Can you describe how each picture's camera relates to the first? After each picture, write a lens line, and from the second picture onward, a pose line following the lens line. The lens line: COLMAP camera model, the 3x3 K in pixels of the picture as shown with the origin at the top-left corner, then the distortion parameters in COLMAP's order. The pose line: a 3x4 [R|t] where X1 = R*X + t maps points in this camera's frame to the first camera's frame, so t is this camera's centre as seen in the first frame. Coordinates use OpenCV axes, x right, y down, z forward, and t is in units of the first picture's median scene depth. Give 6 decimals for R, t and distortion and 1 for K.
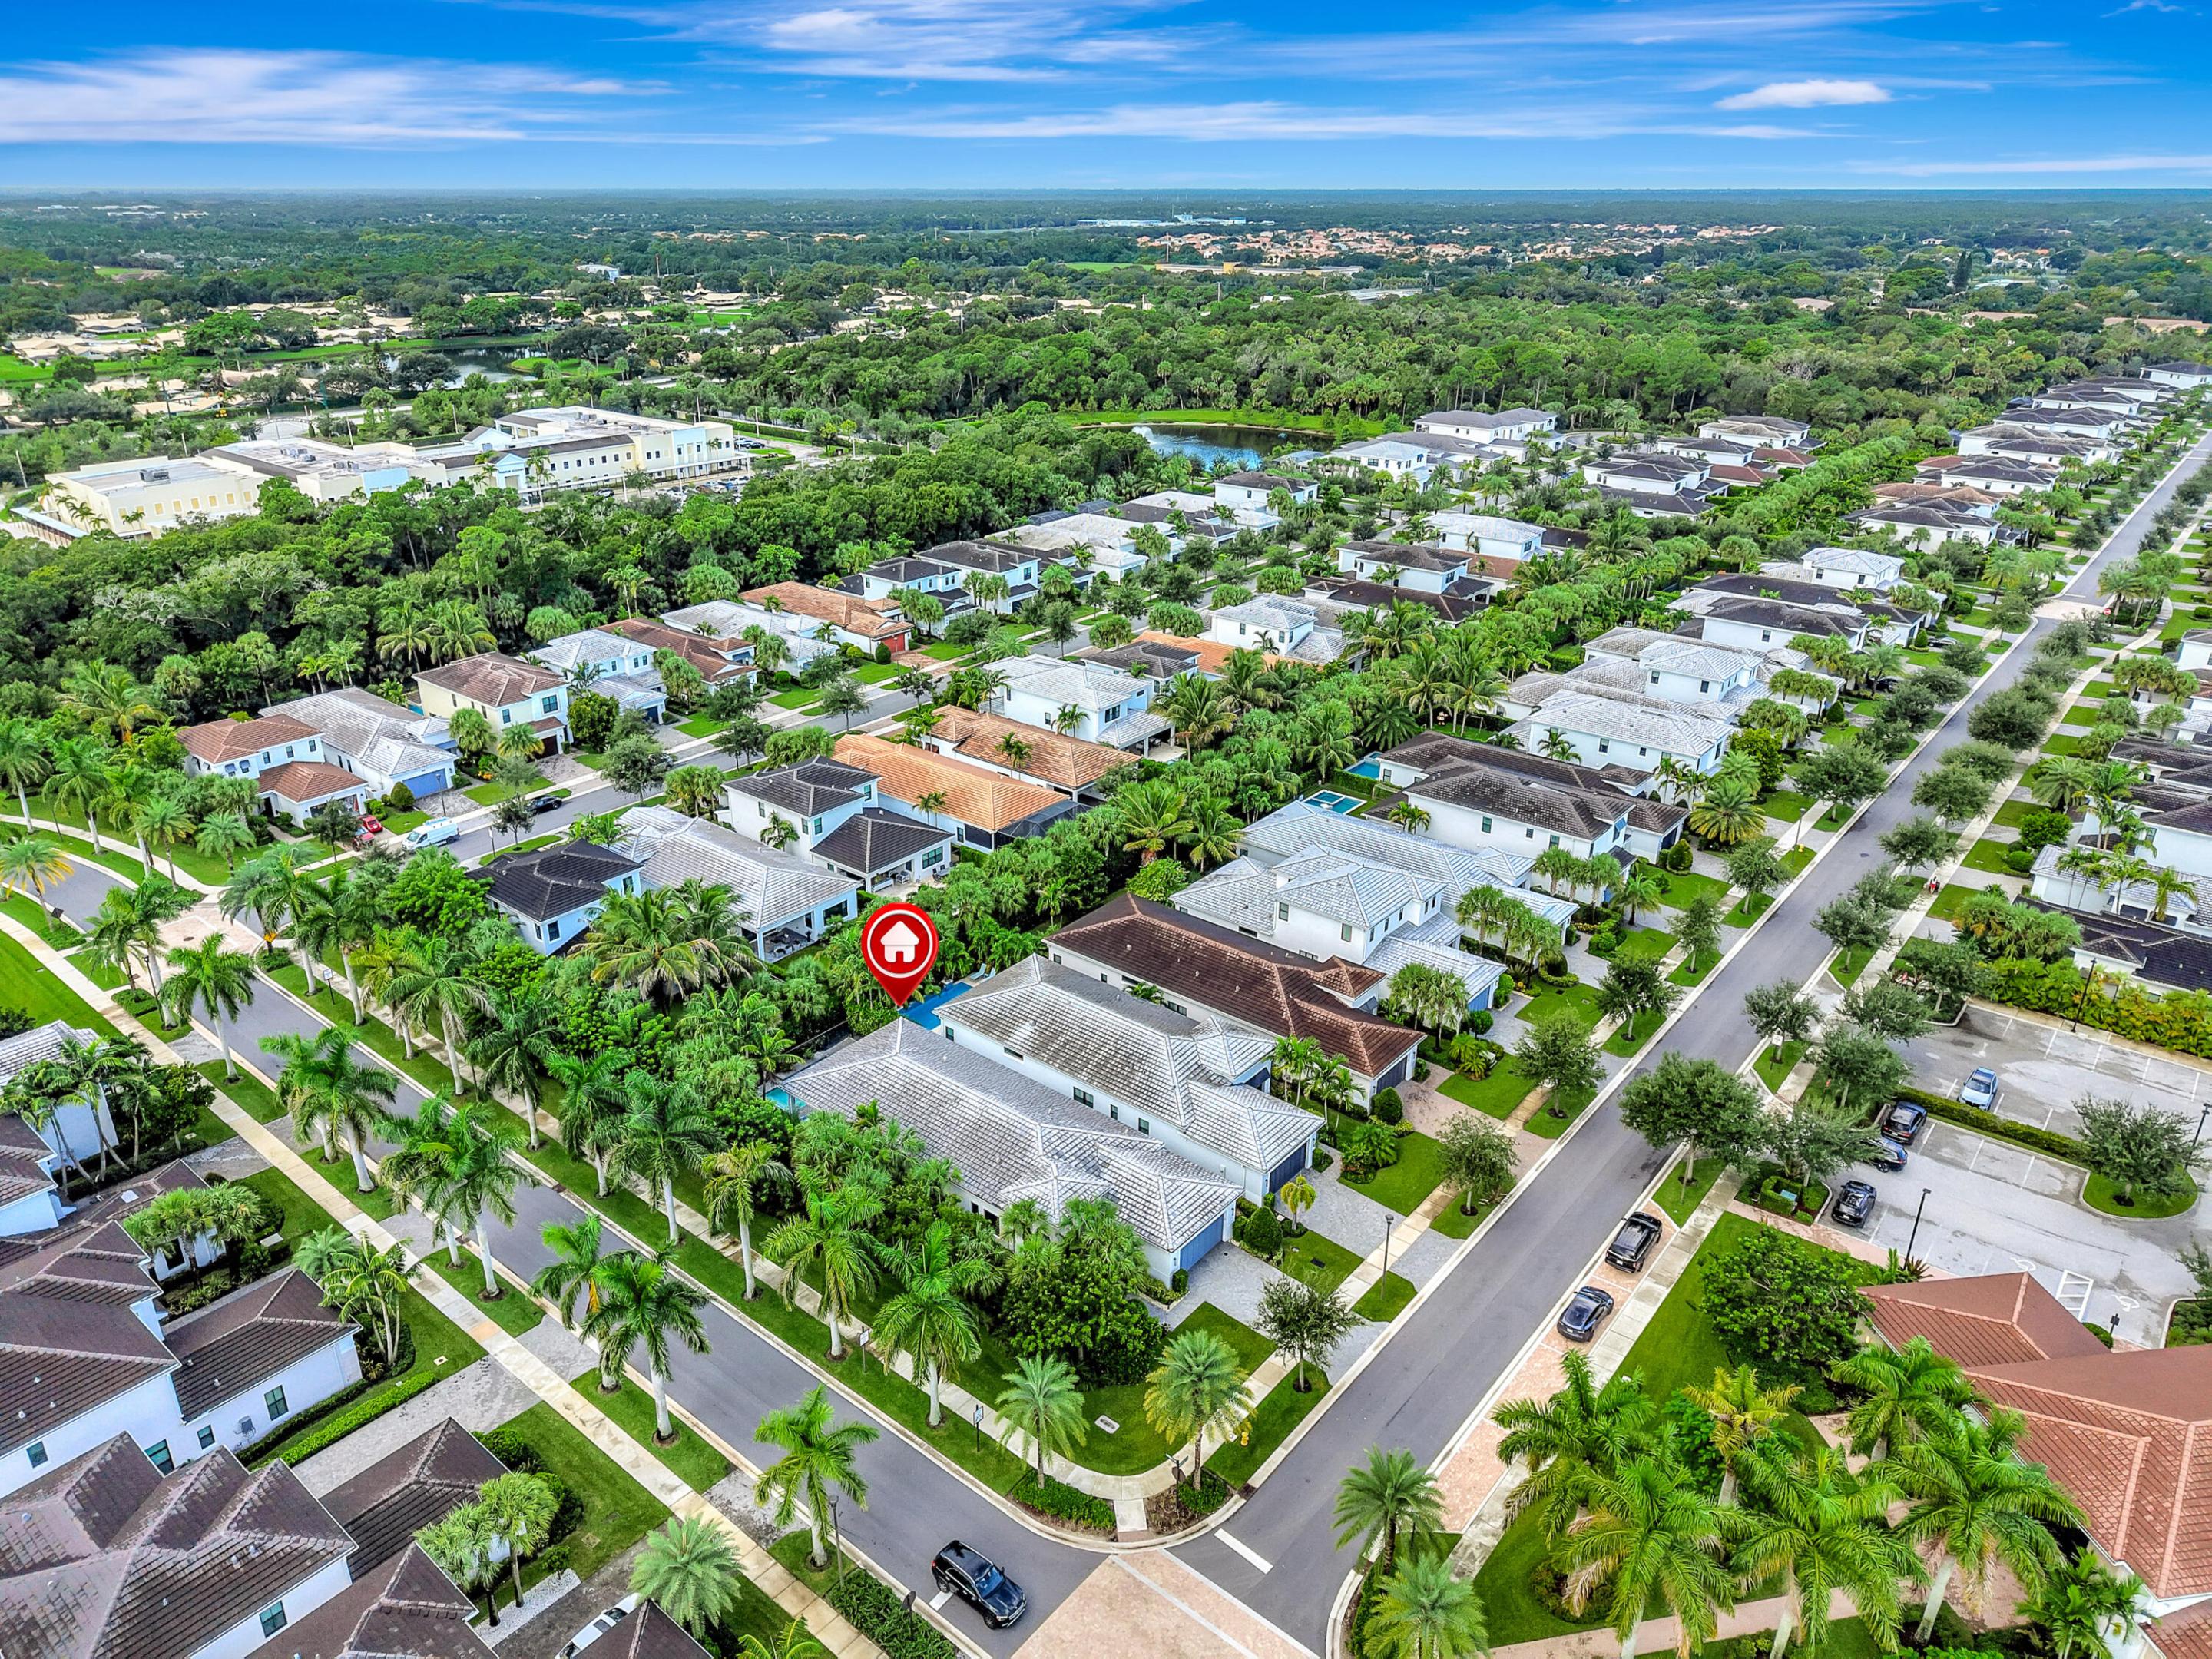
lens RADIAL K [[1441.3, 0, 1098.4], [0, 1441.3, 821.8], [0, 0, 1]] dist [0.017660, -0.003635]
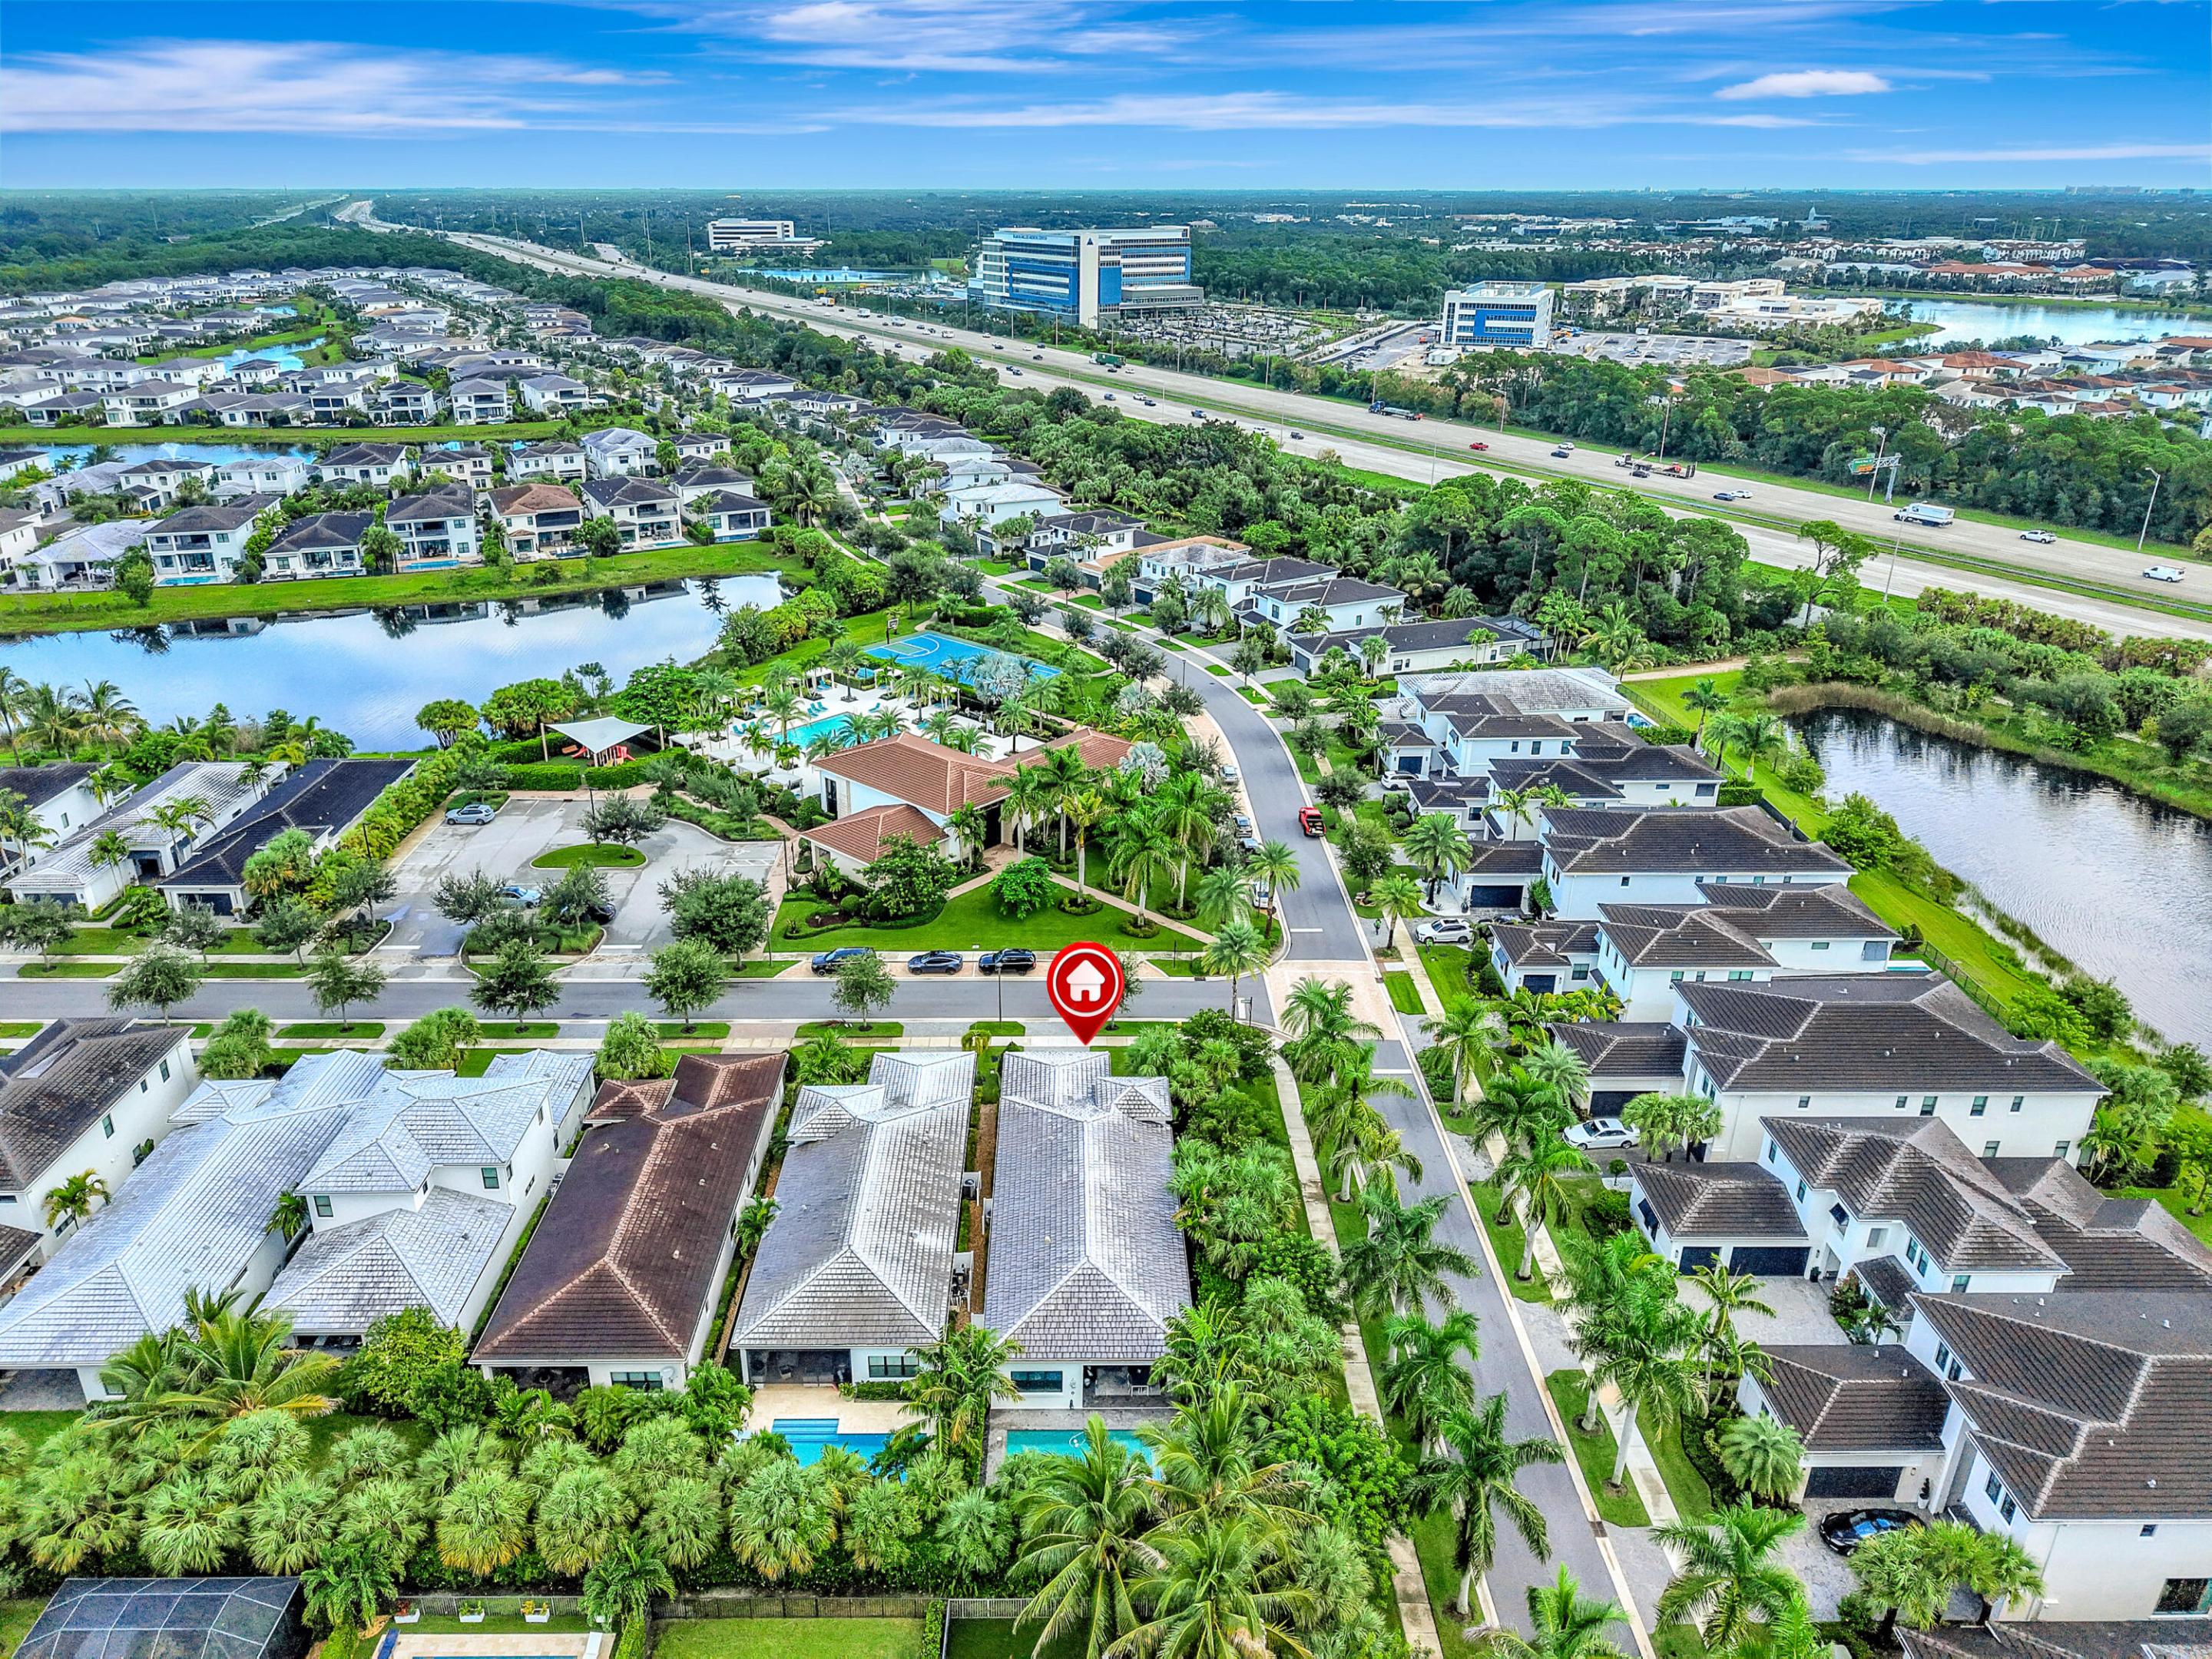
lens RADIAL K [[1413.8, 0, 1073.2], [0, 1413.8, 794.1], [0, 0, 1]] dist [0.031604, -0.058121]
pose [[-0.643177, -0.291877, 0.707906, -0.446225], [0.301076, 0.753639, 0.584279, -0.364015], [-0.704043, 0.588928, -0.396846, 0.834128]]
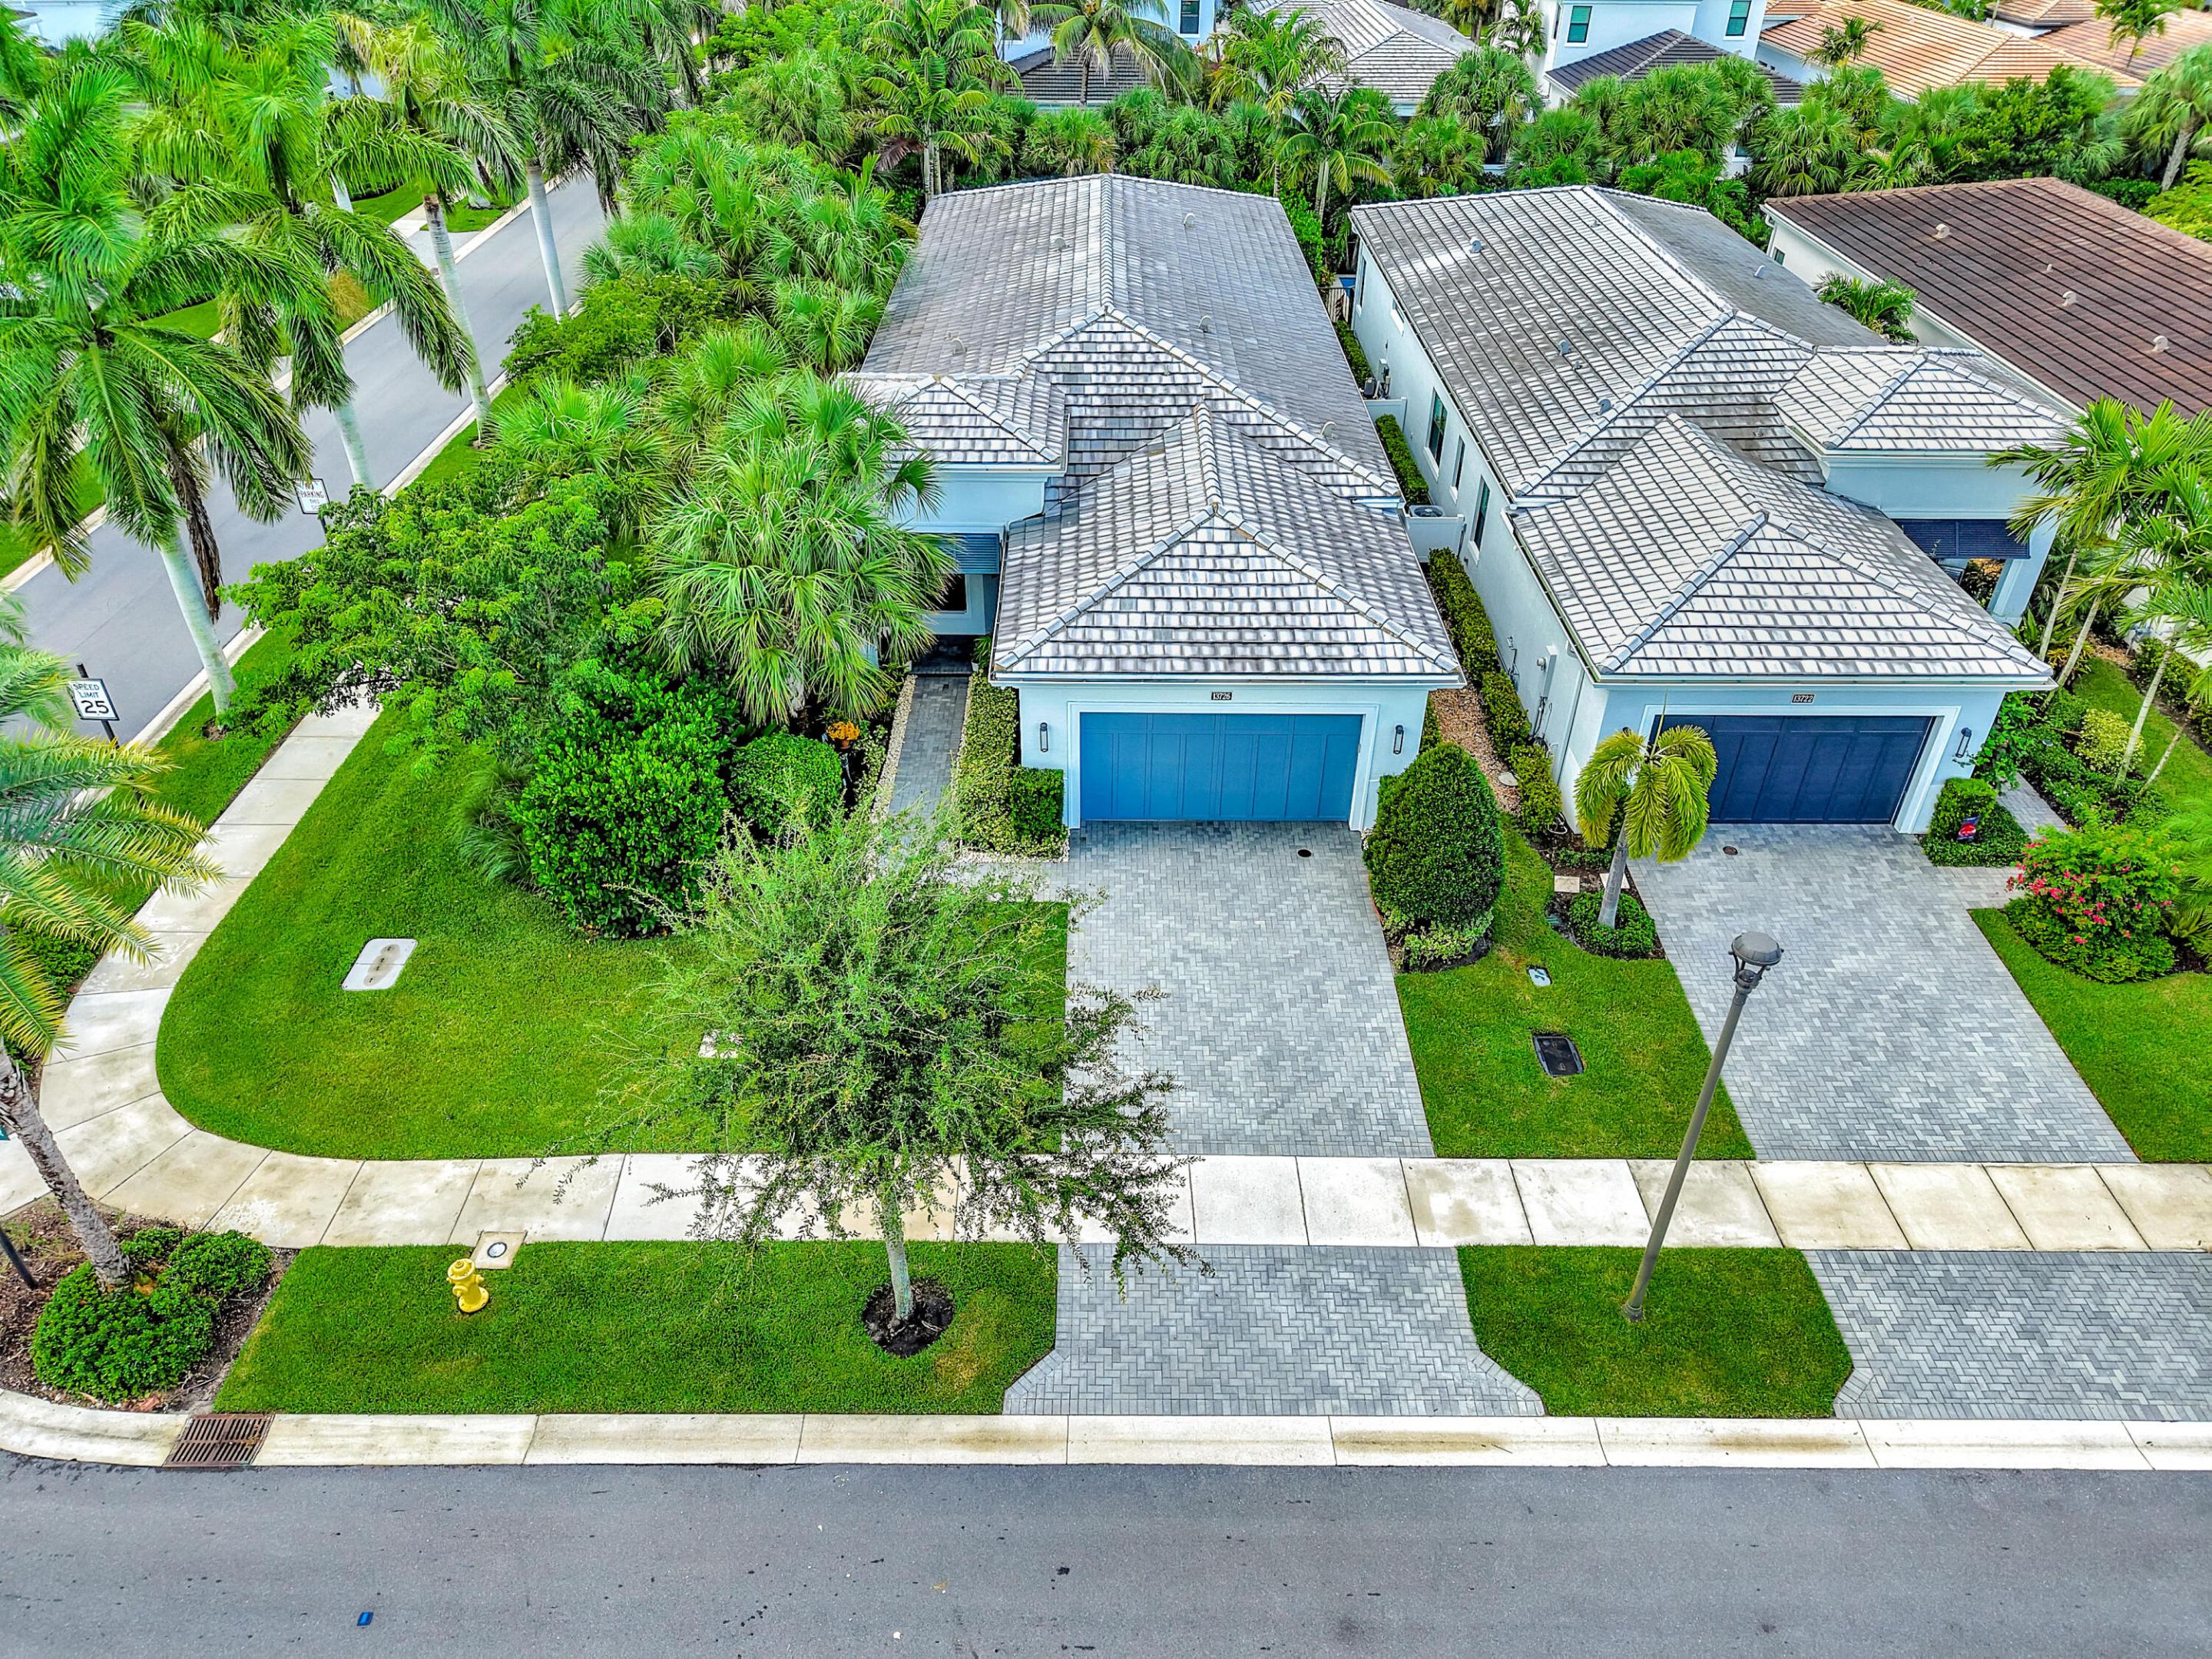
lens RADIAL K [[1485.7, 0, 1111.4], [0, 1485.7, 824.1], [0, 0, 1]] dist [0.011701, -0.002429]
pose [[0.639810, 0.439312, -0.630594, 0.156201], [-0.305571, 0.898286, 0.315767, 0.137393], [0.705174, -0.009340, 0.708973, 0.492371]]
